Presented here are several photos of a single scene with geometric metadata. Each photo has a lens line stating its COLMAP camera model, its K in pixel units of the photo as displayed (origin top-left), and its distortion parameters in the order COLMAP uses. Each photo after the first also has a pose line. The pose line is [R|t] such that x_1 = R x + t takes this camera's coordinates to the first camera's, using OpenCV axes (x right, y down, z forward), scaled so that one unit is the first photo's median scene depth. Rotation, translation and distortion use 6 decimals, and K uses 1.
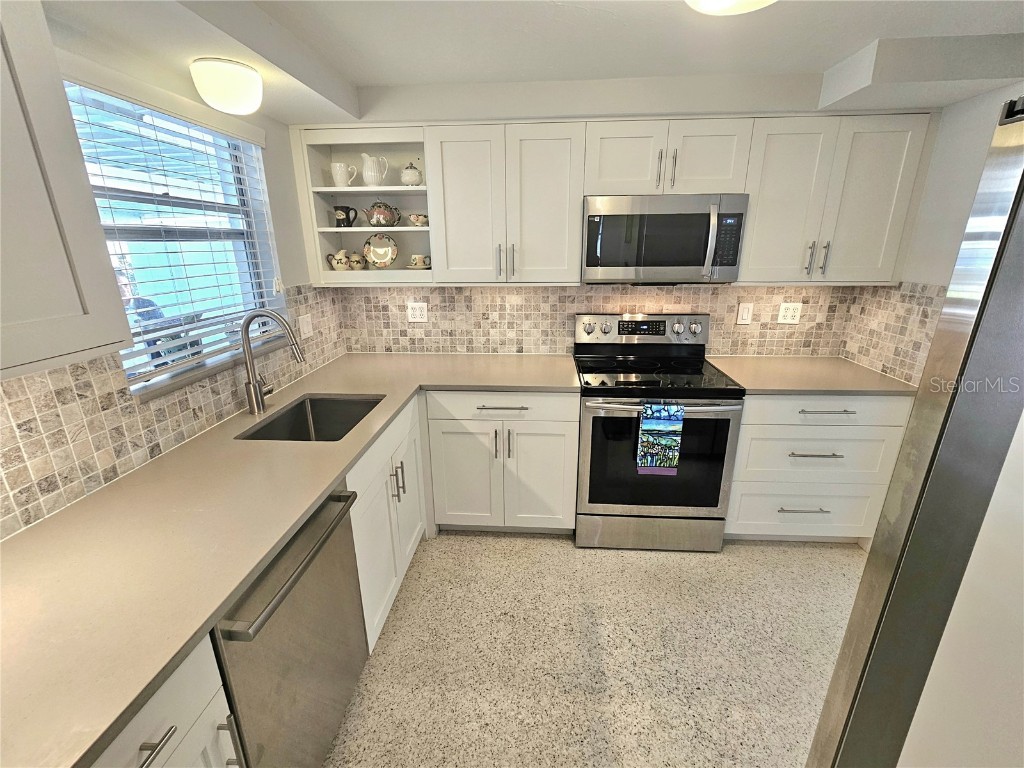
lens RADIAL K [[443.8, 0, 515.1], [0, 443.8, 383.7], [0, 0, 1]] dist [0.000284, -0.000251]
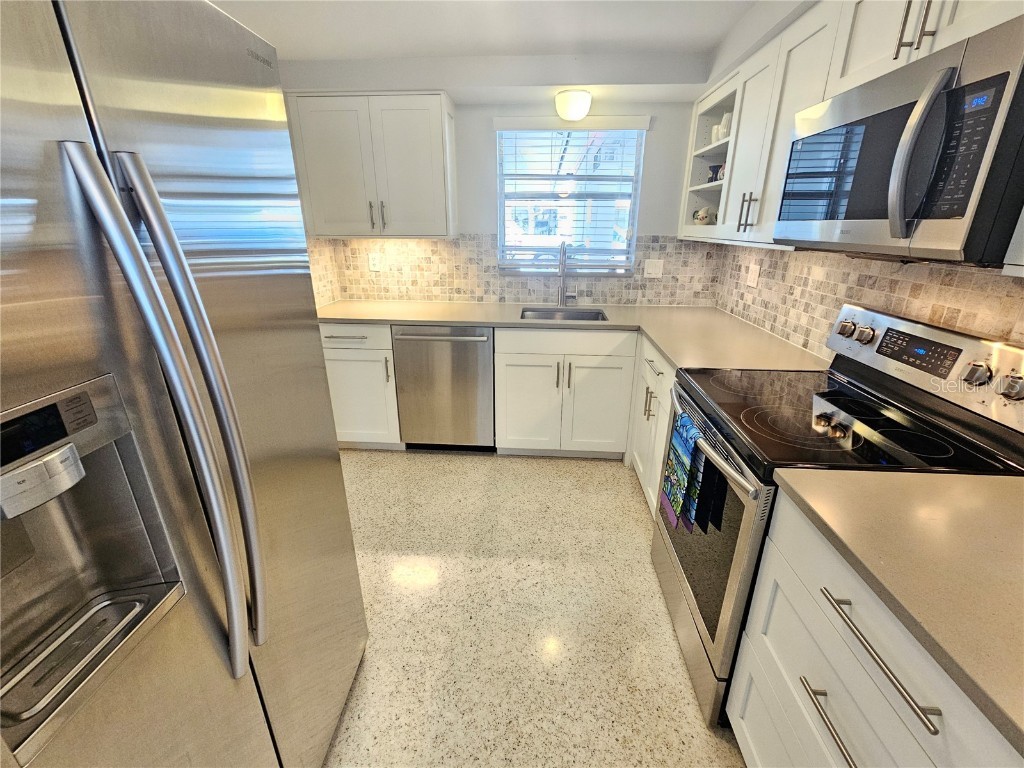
lens RADIAL K [[443.8, 0, 515.1], [0, 443.8, 383.7], [0, 0, 1]] dist [0.000284, -0.000251]
pose [[0.012485, 0.347863, -0.937462, 0.770678], [-0.307197, 0.893529, 0.327469, -0.119181], [0.951564, 0.283897, 0.118018, 0.521083]]
